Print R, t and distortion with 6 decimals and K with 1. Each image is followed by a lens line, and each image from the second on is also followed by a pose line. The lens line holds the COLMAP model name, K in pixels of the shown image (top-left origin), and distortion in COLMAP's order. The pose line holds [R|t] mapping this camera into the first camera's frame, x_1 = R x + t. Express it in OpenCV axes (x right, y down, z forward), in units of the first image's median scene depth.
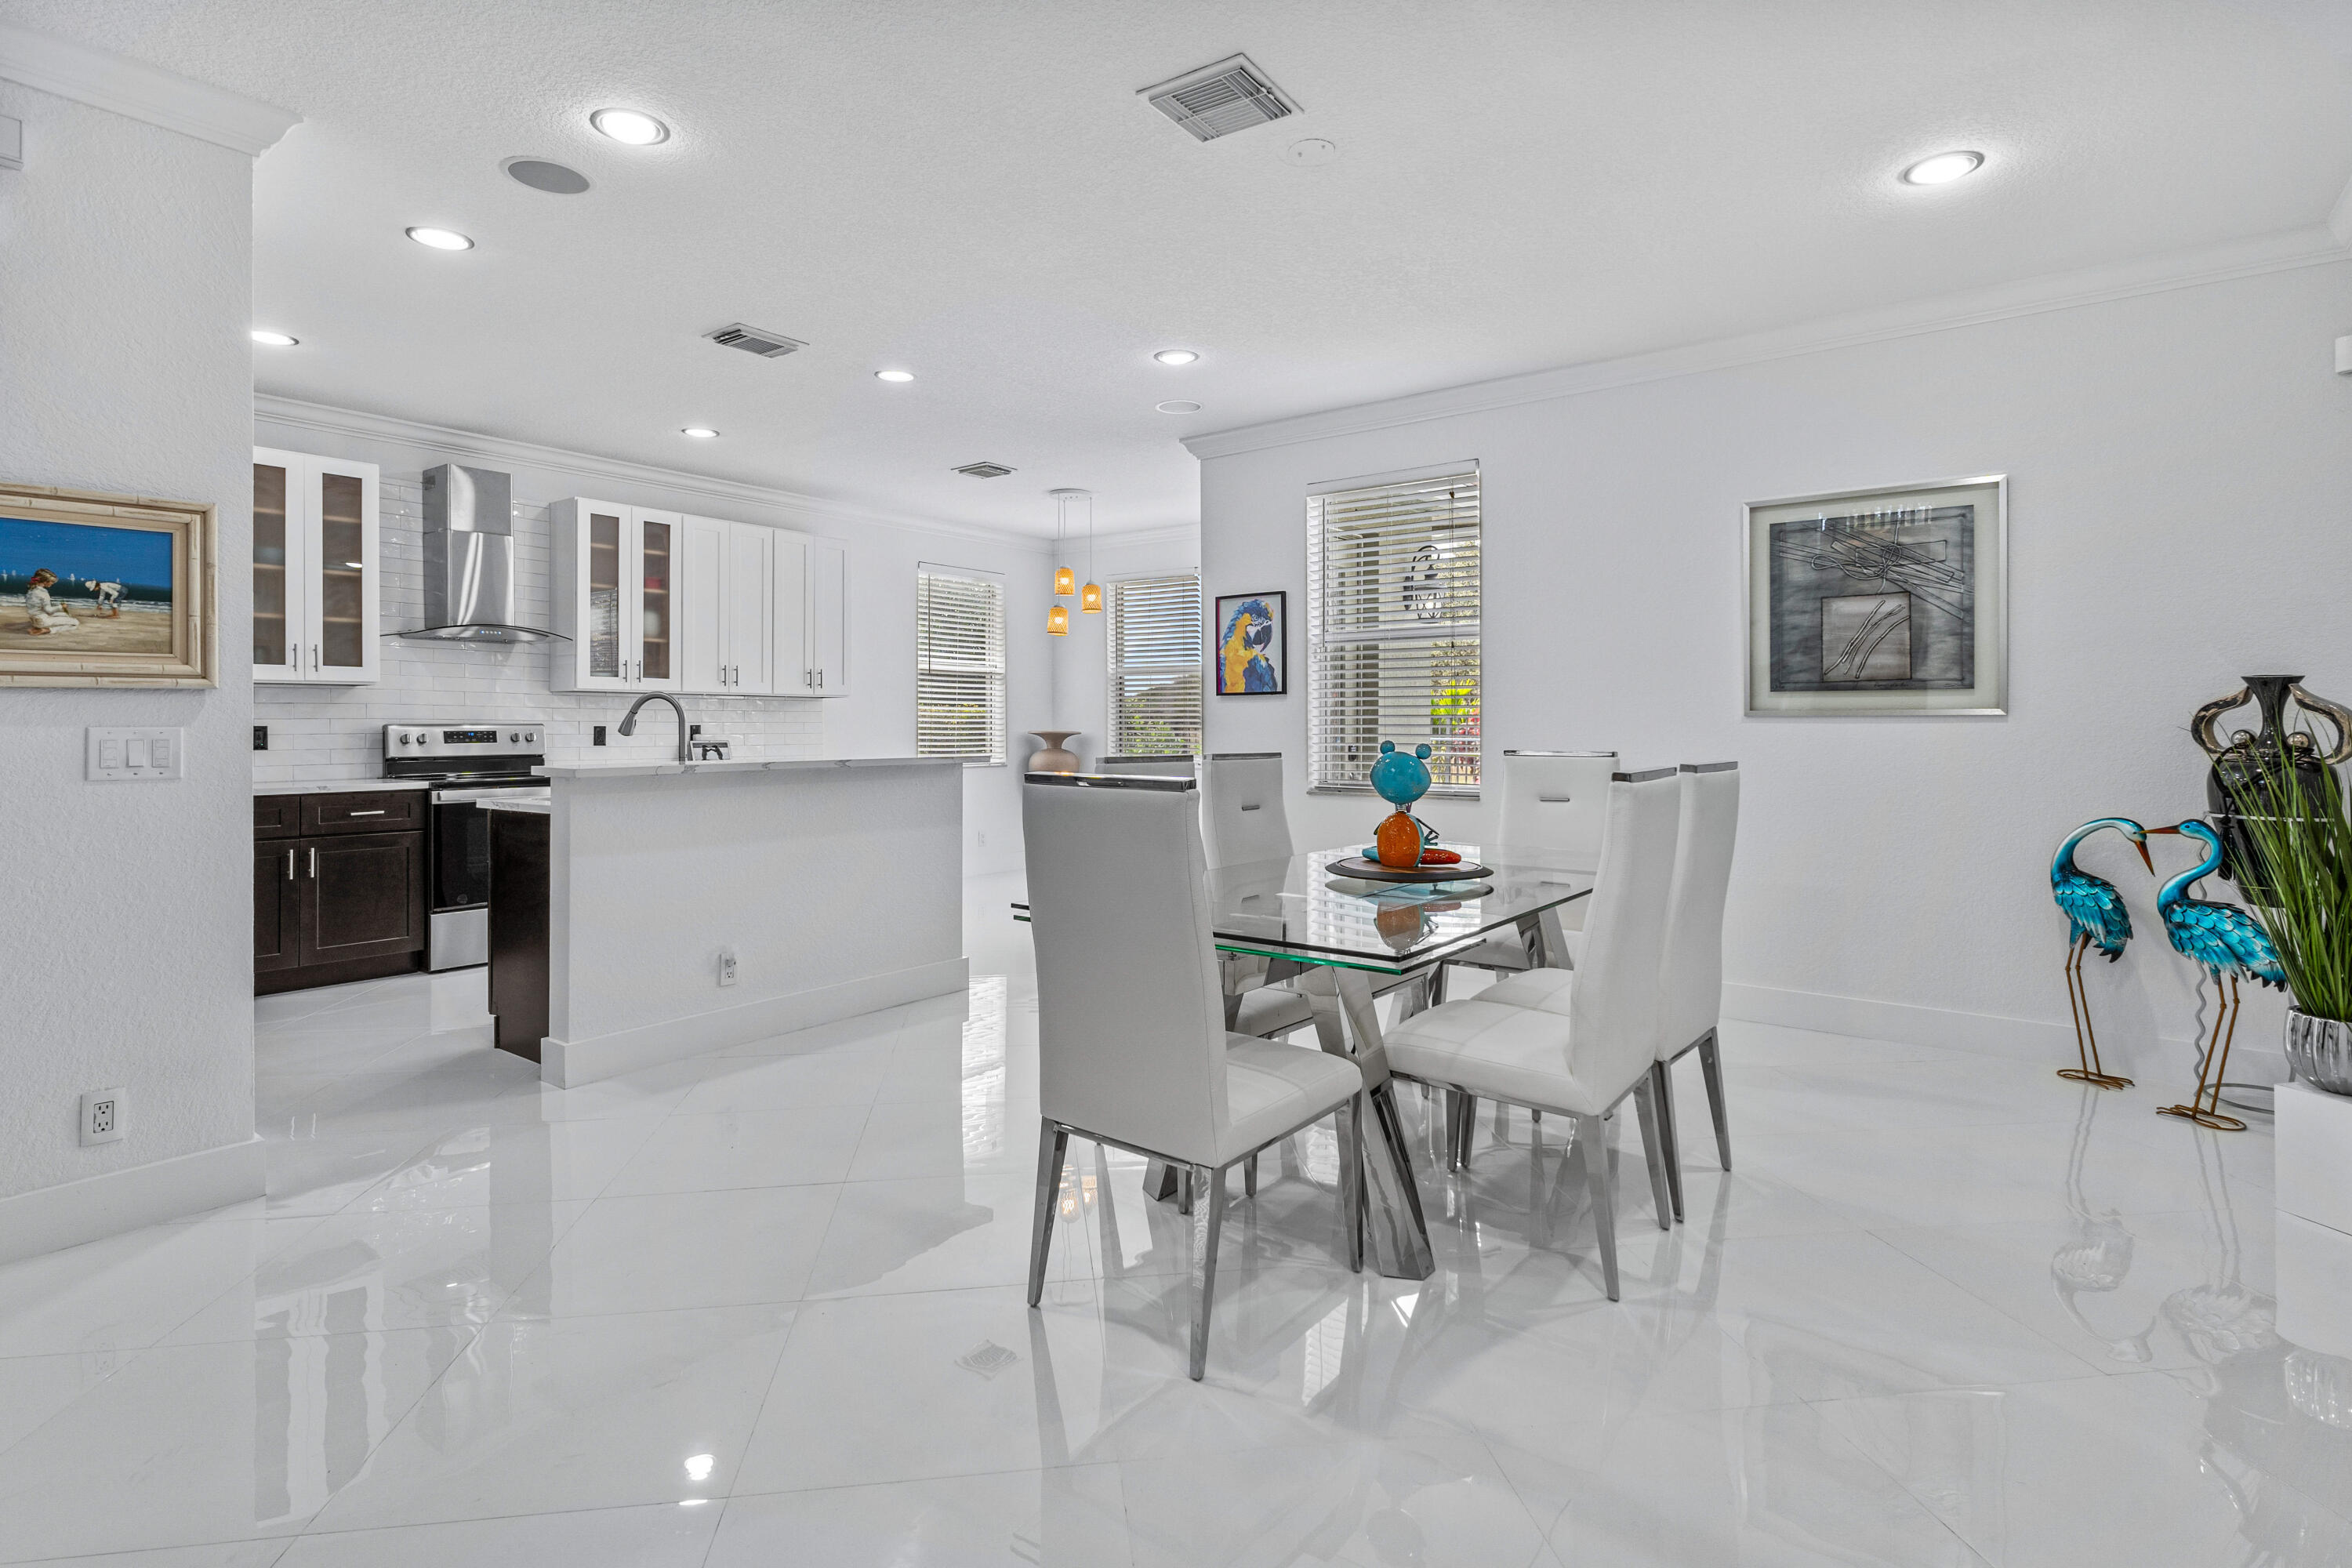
lens RADIAL K [[1152.7, 0, 1197.3], [0, 1152.7, 712.9], [0, 0, 1]] dist [0.002139, -0.000688]
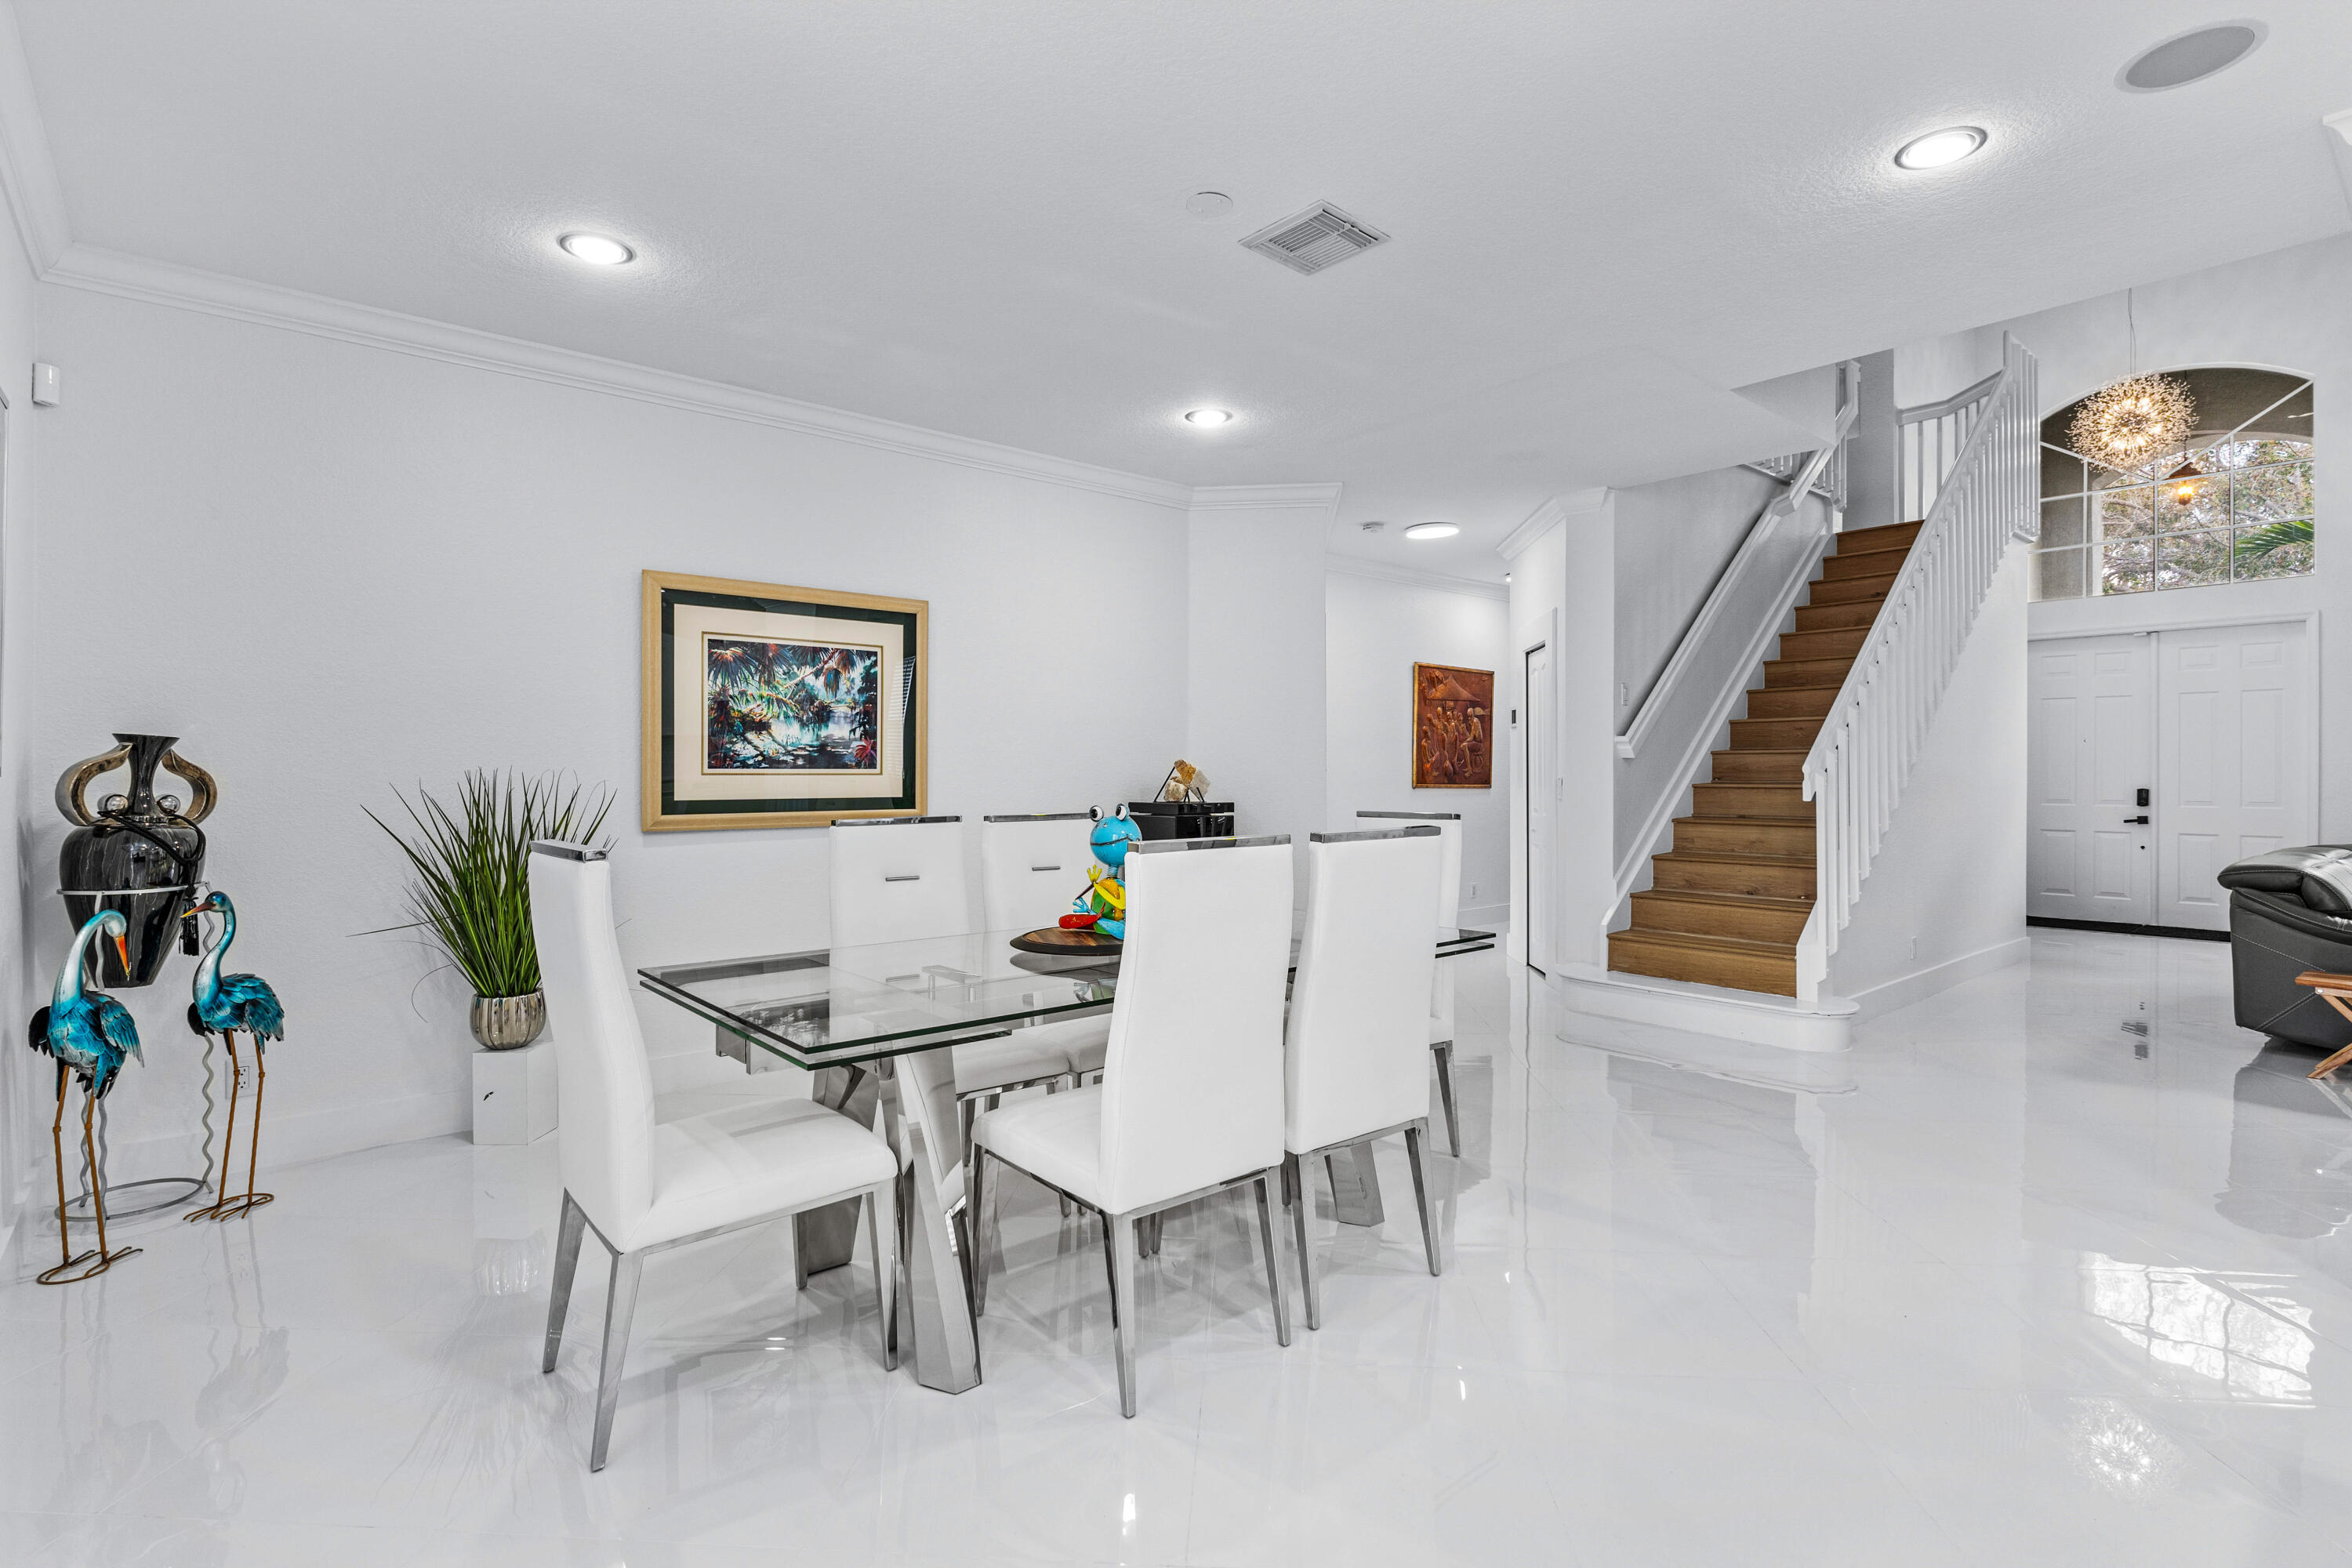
lens RADIAL K [[1152.7, 0, 1180.6], [0, 1152.7, 771.2], [0, 0, 1]] dist [0.002139, -0.000688]
pose [[-0.976426, 0.003976, 0.215815, -0.036130], [0.001647, 0.999938, -0.010971, 0.004487], [-0.215845, -0.010356, -0.976373, 1.063828]]
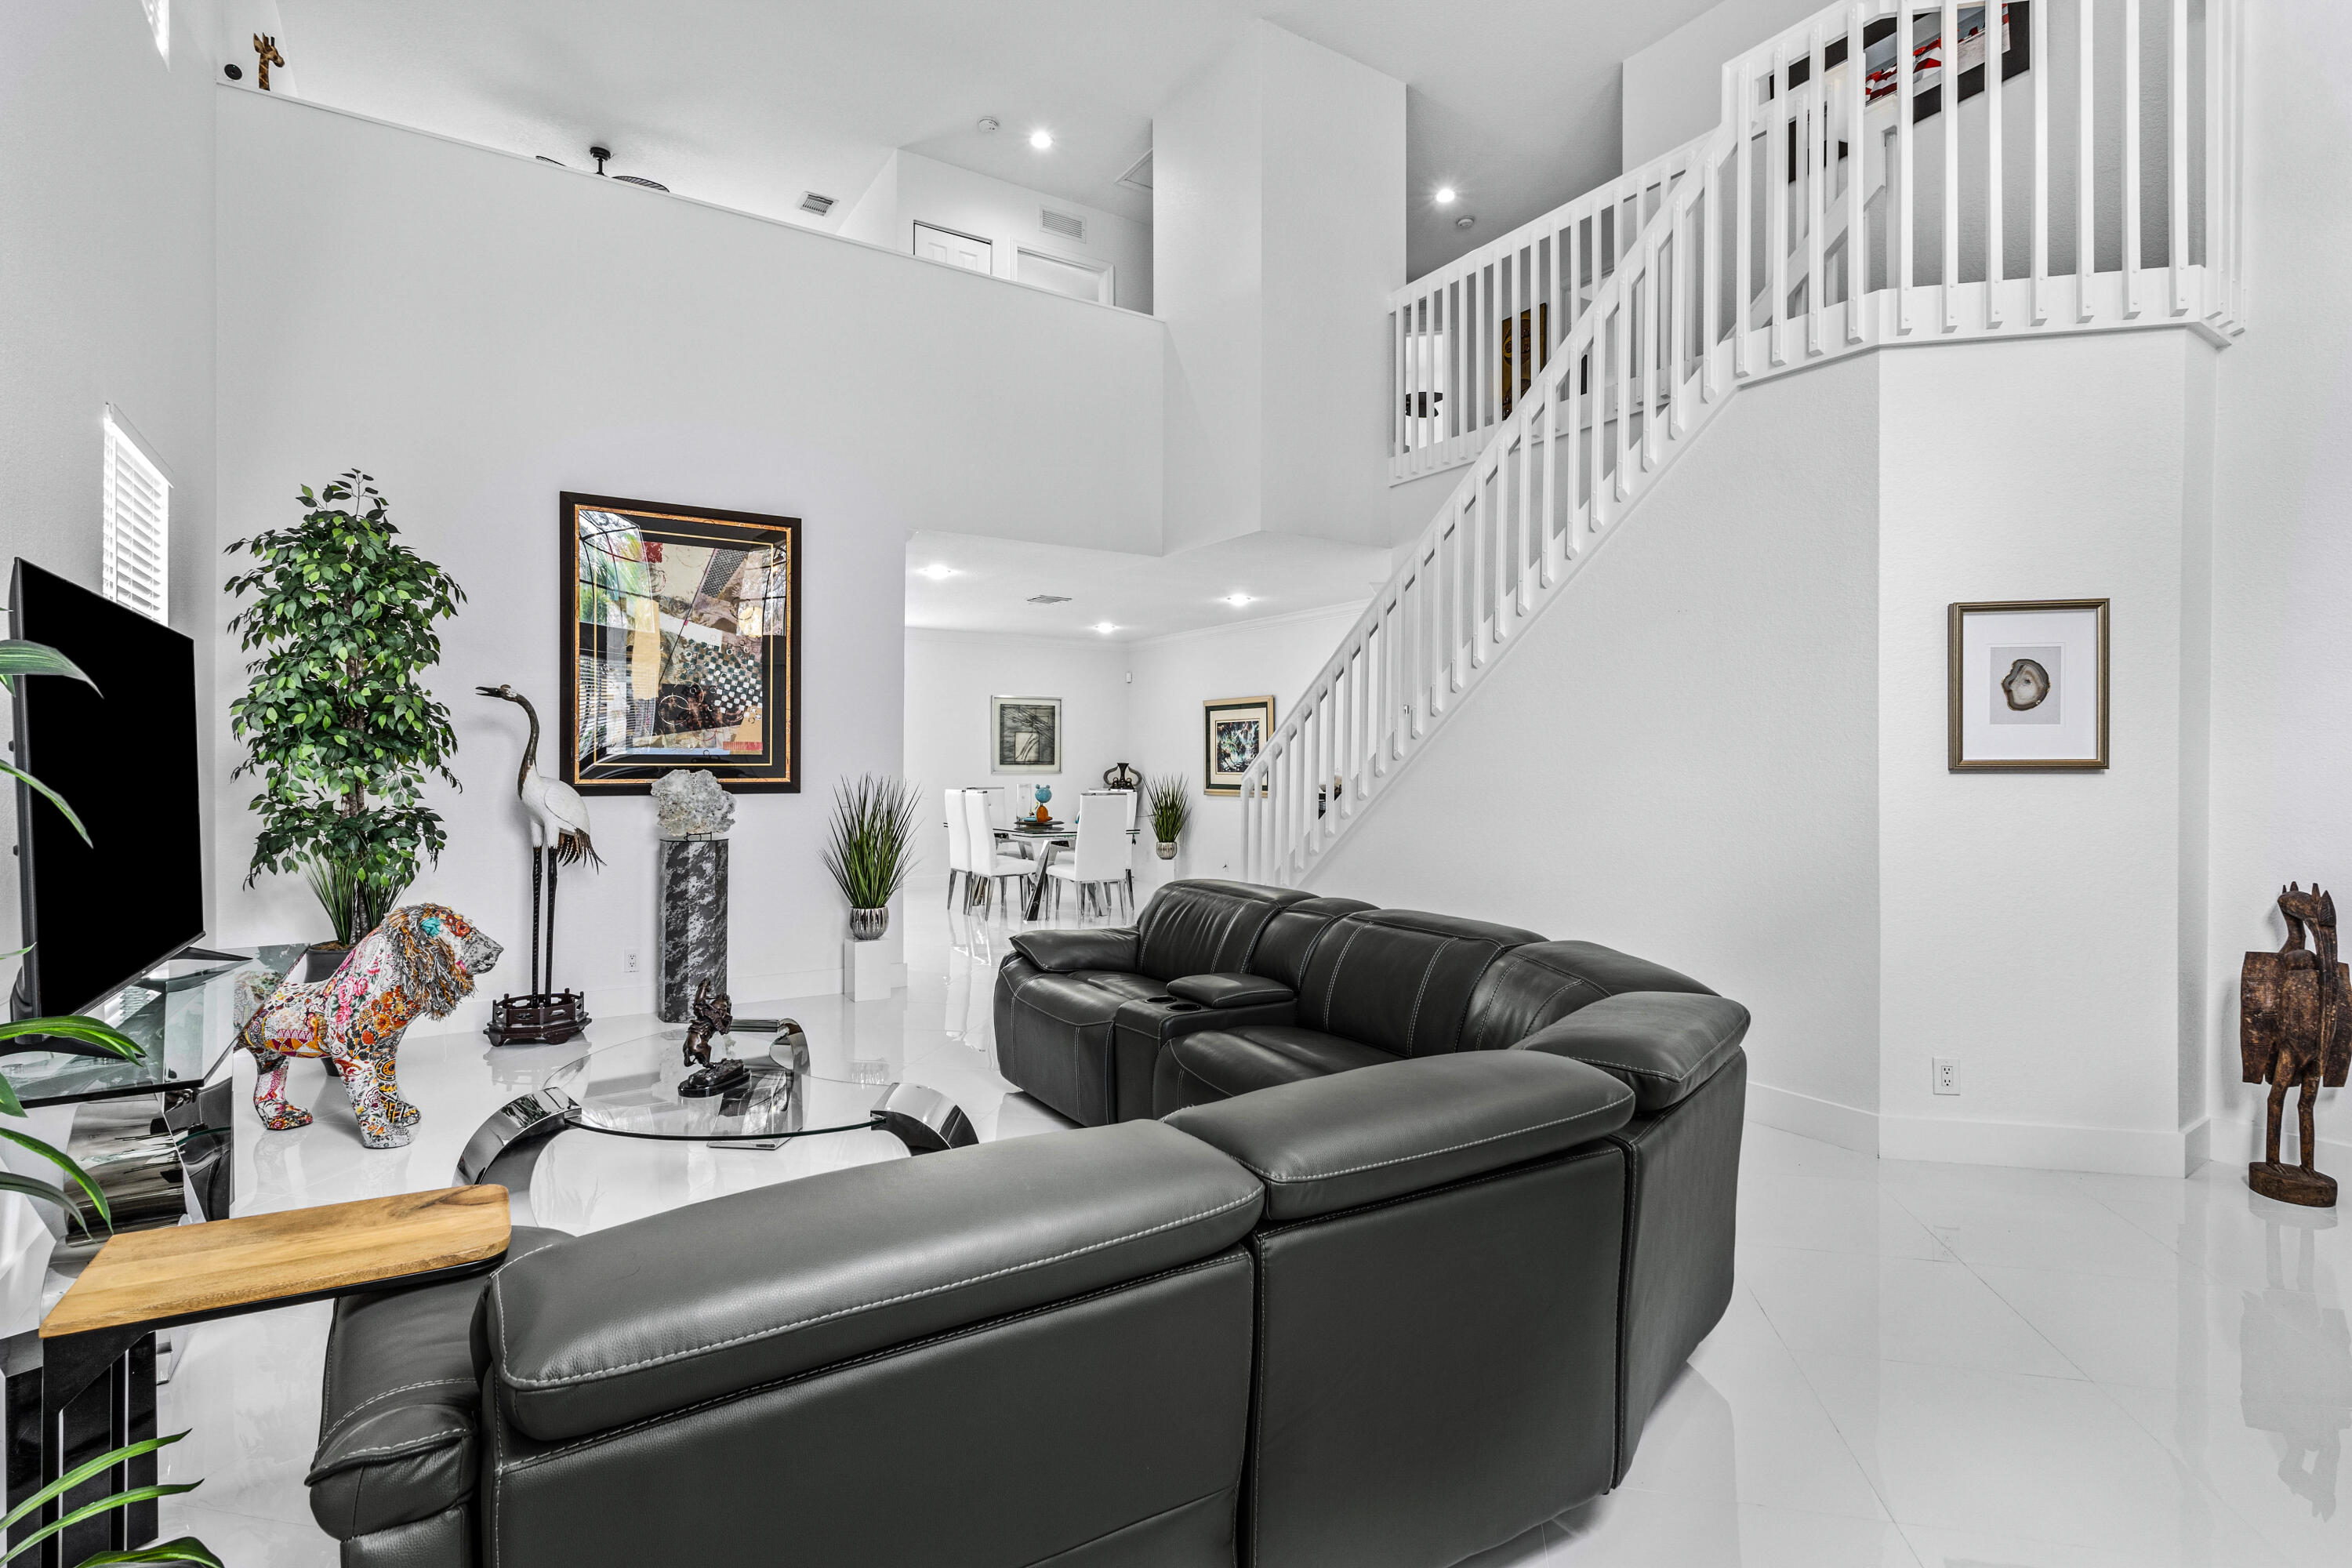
lens RADIAL K [[1152.7, 0, 1183.0], [0, 1152.7, 771.3], [0, 0, 1]] dist [0.002139, -0.000688]
pose [[0.375535, -0.003352, 0.926802, -1.495026], [-0.011304, 0.999903, 0.008197, -0.023603], [-0.926739, -0.013555, 0.375460, -0.346884]]
